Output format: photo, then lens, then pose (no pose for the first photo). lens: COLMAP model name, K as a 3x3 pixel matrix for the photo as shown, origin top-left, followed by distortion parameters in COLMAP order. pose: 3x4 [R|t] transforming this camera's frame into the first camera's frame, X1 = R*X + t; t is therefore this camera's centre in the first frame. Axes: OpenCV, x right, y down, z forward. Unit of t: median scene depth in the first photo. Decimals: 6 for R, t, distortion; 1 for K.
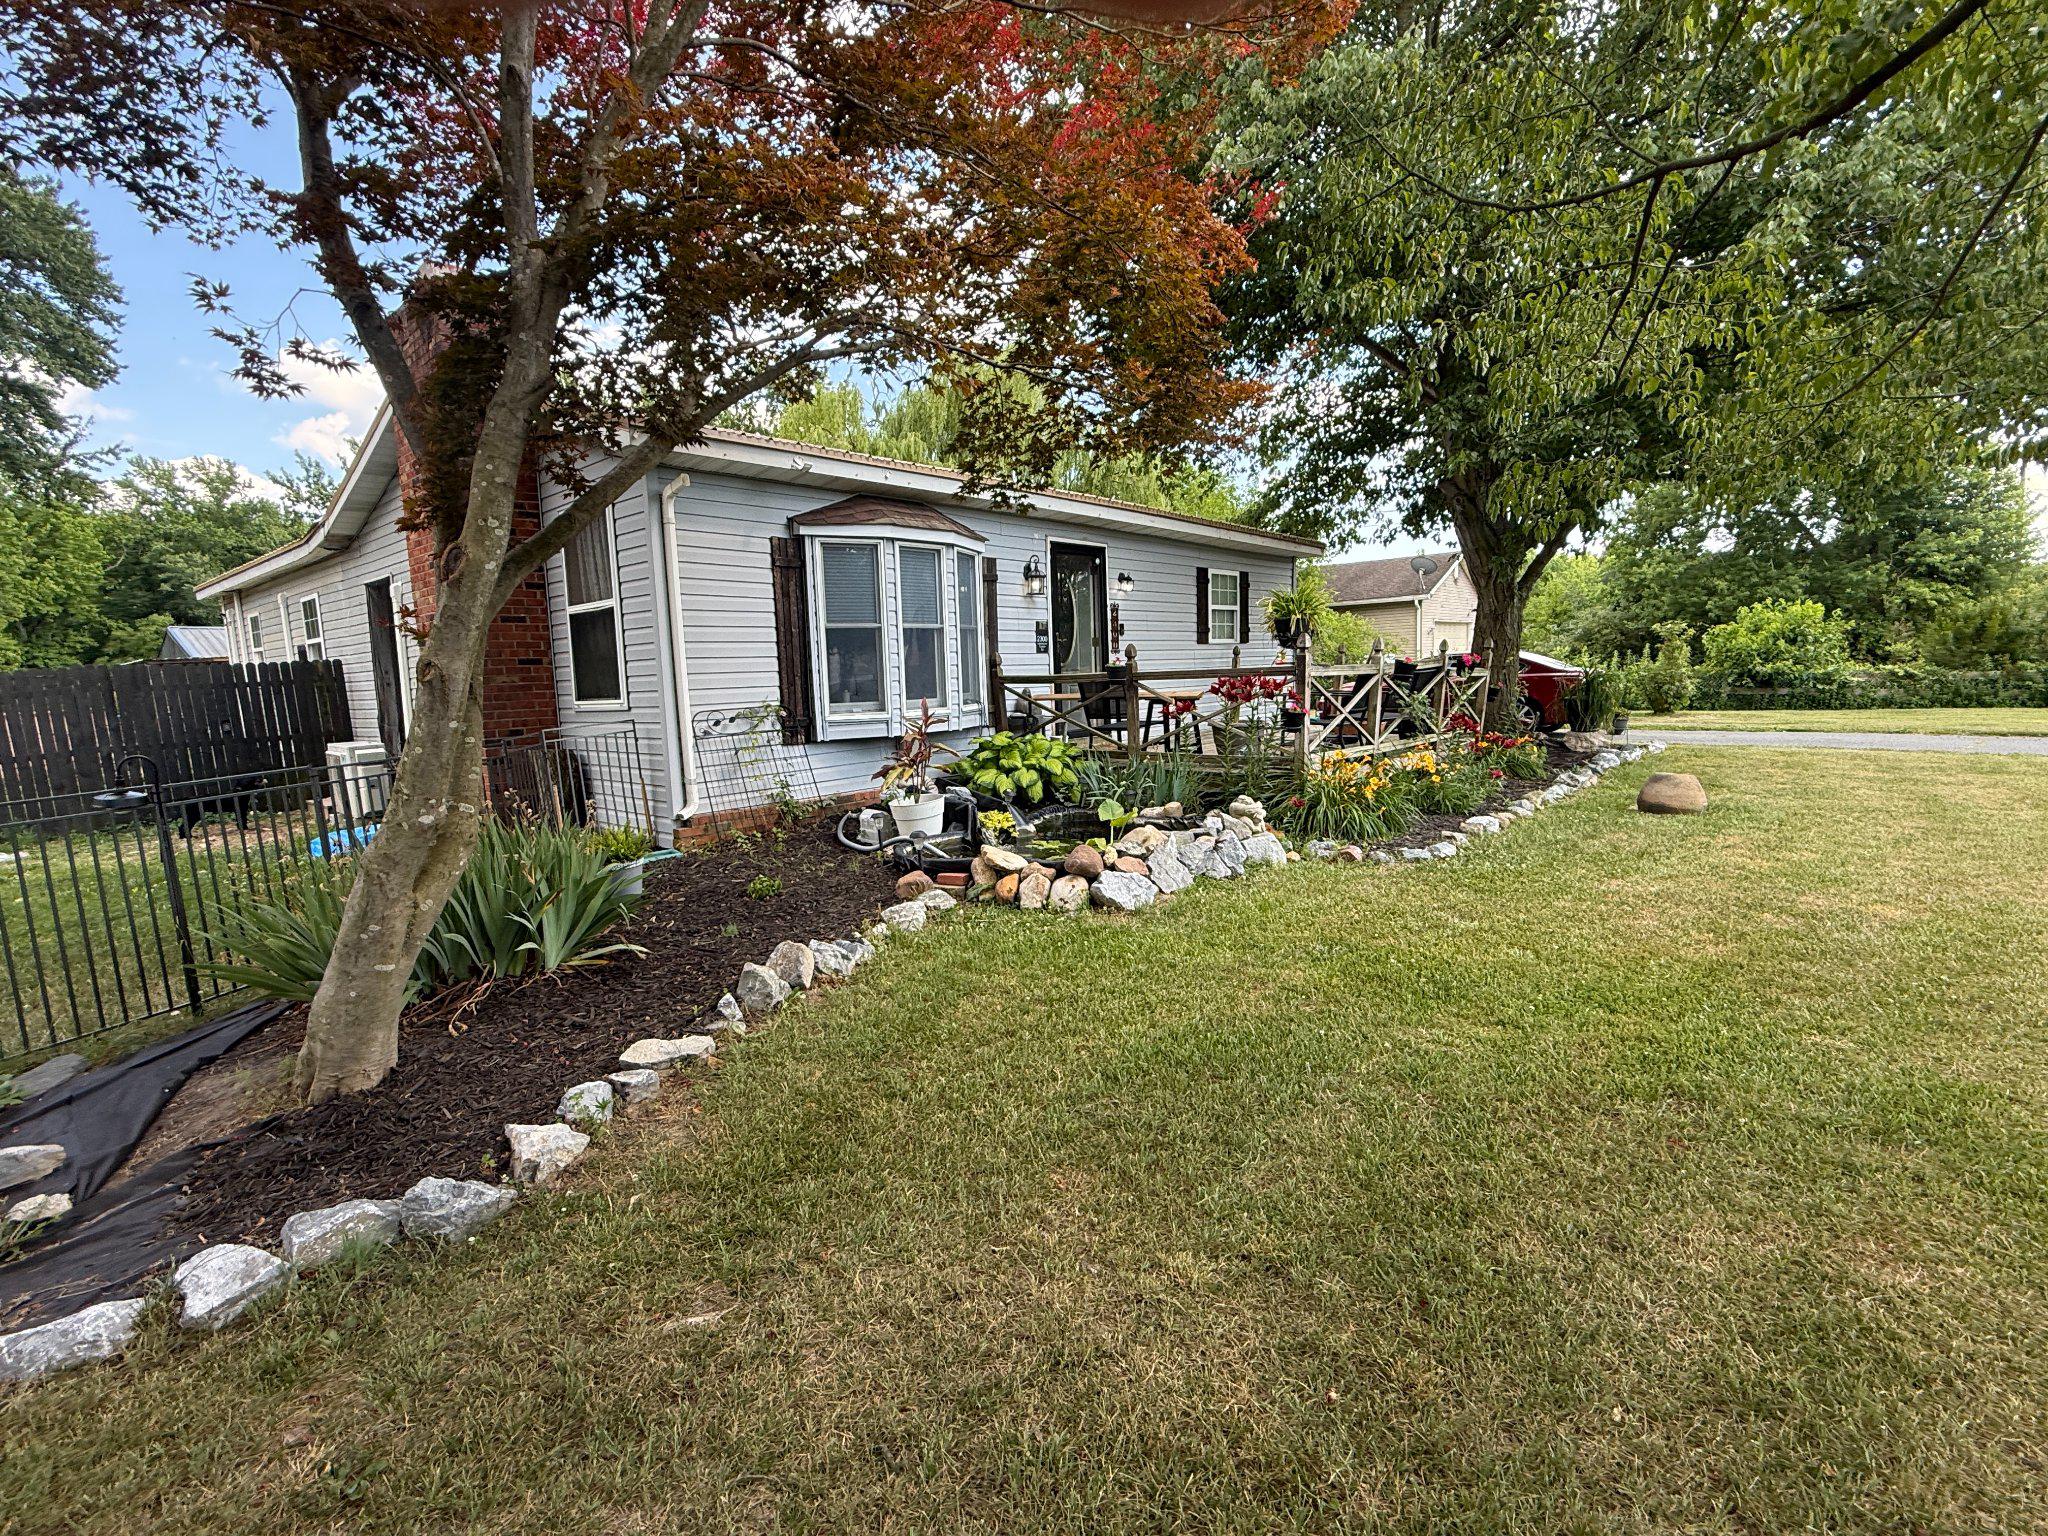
lens RADIAL K [[962.0, 0, 1025.8], [0, 962.0, 758.1], [0, 0, 1]] dist [0.001036, 0.000739]
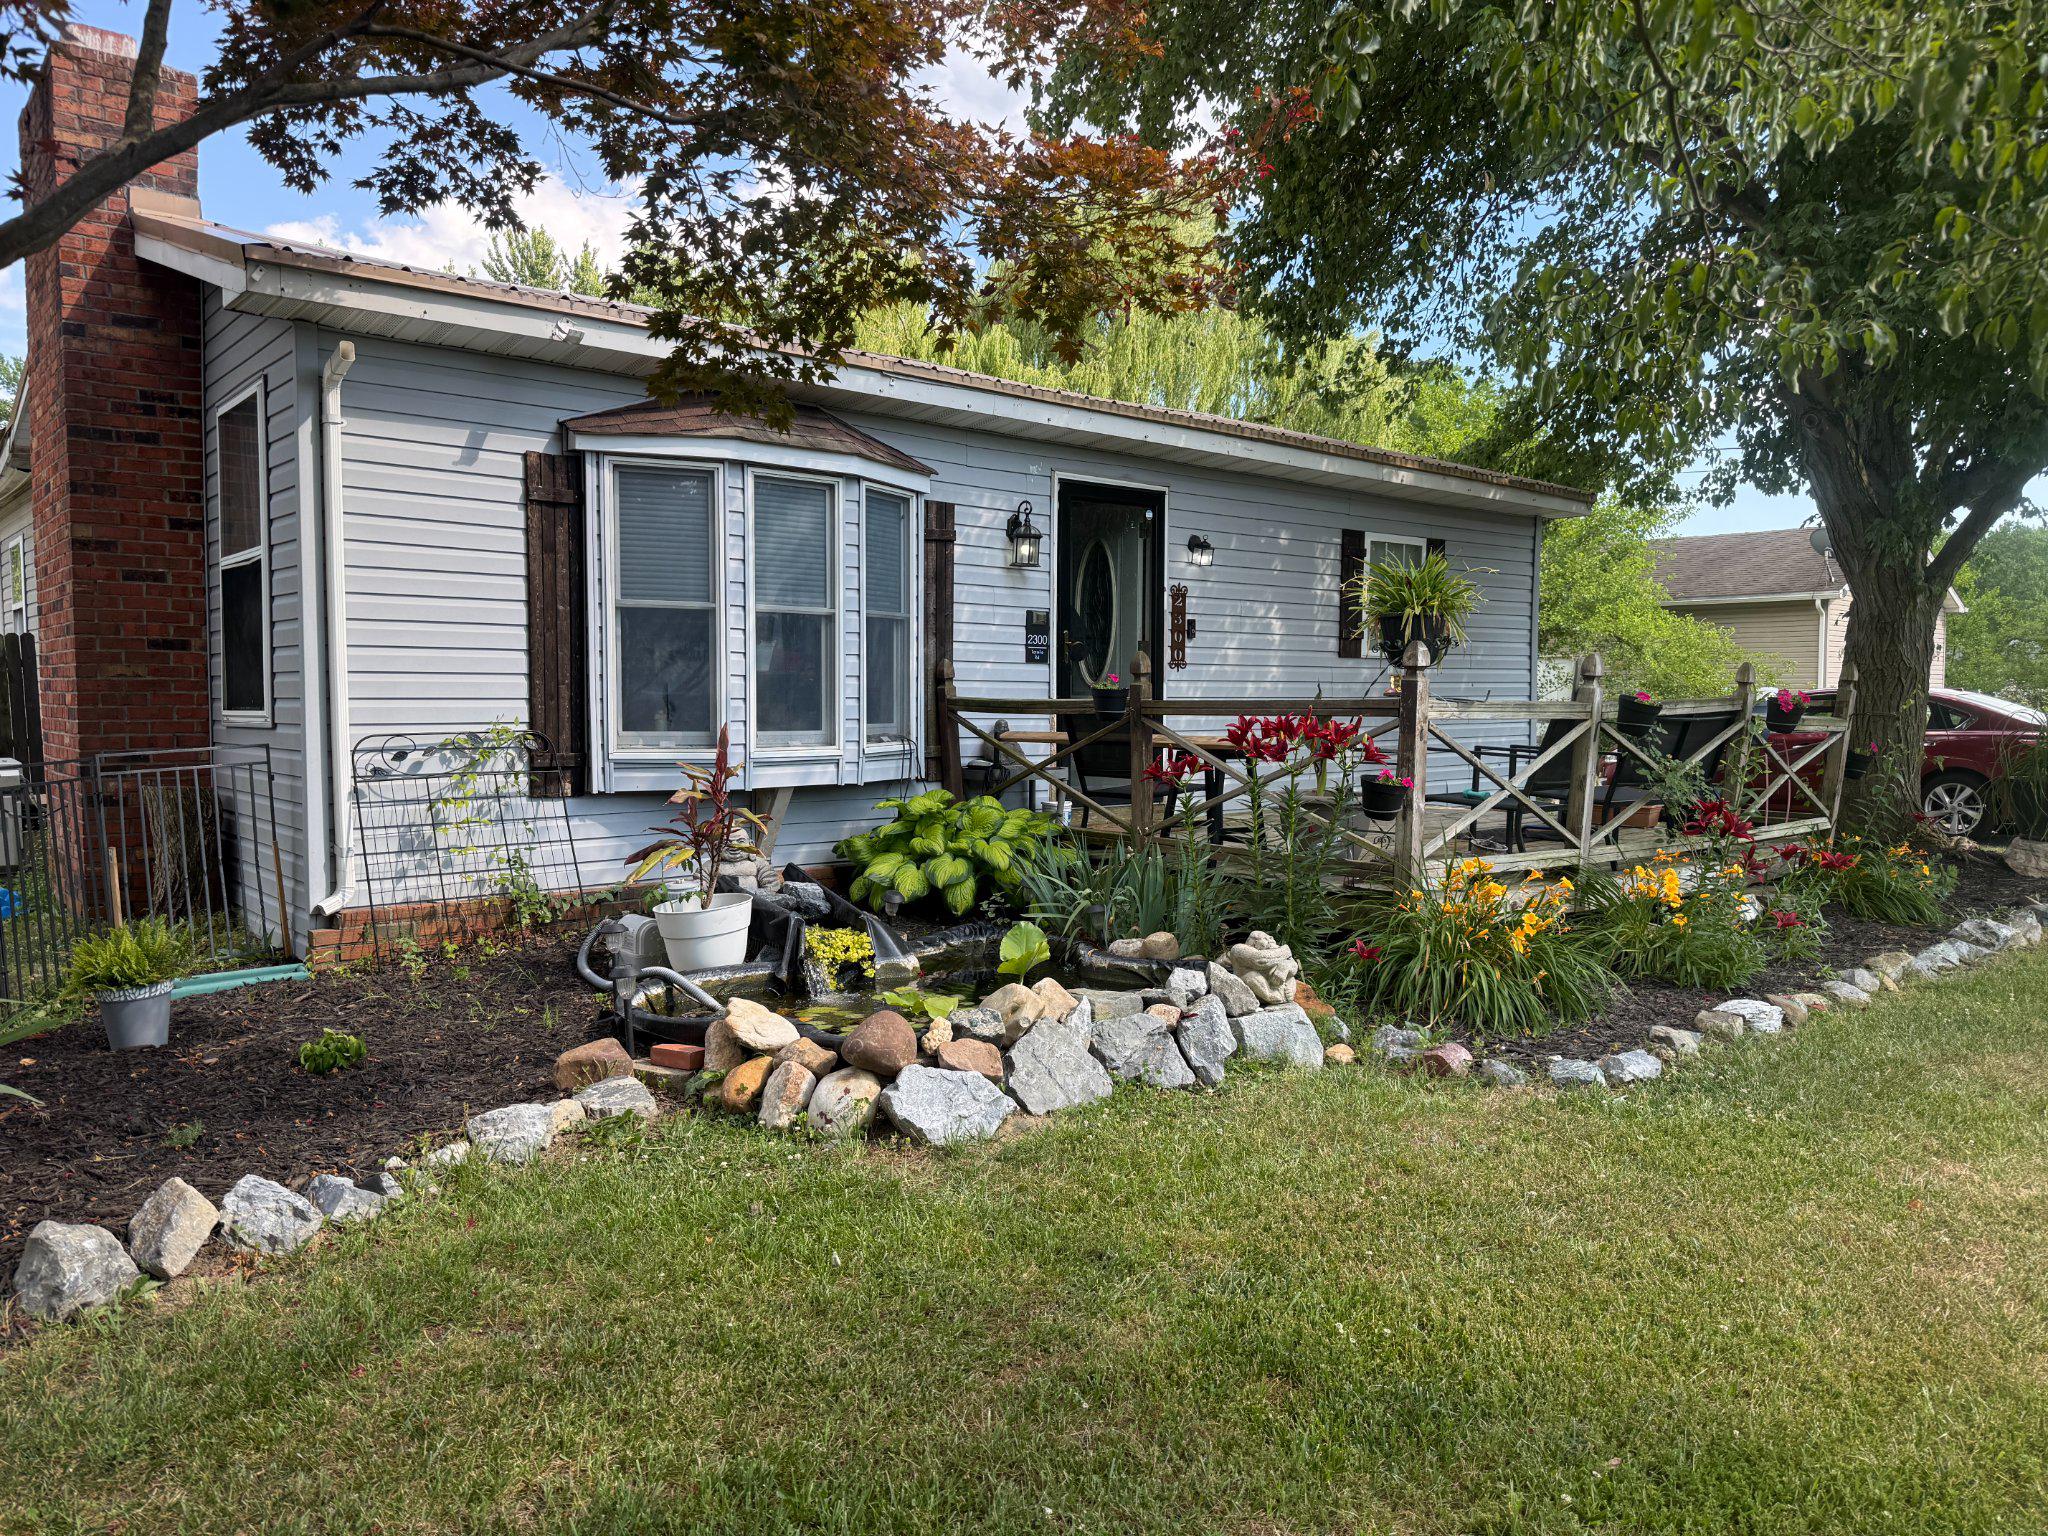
lens RADIAL K [[1433.0, 0, 1021.0], [0, 1433.0, 761.5], [0, 0, 1]] dist [0.059013, -0.029555]
pose [[0.989247, 0.045523, -0.138988, 0.176317], [-0.051091, 0.998017, -0.036754, -0.018255], [0.137039, 0.043460, 0.989612, 0.149166]]
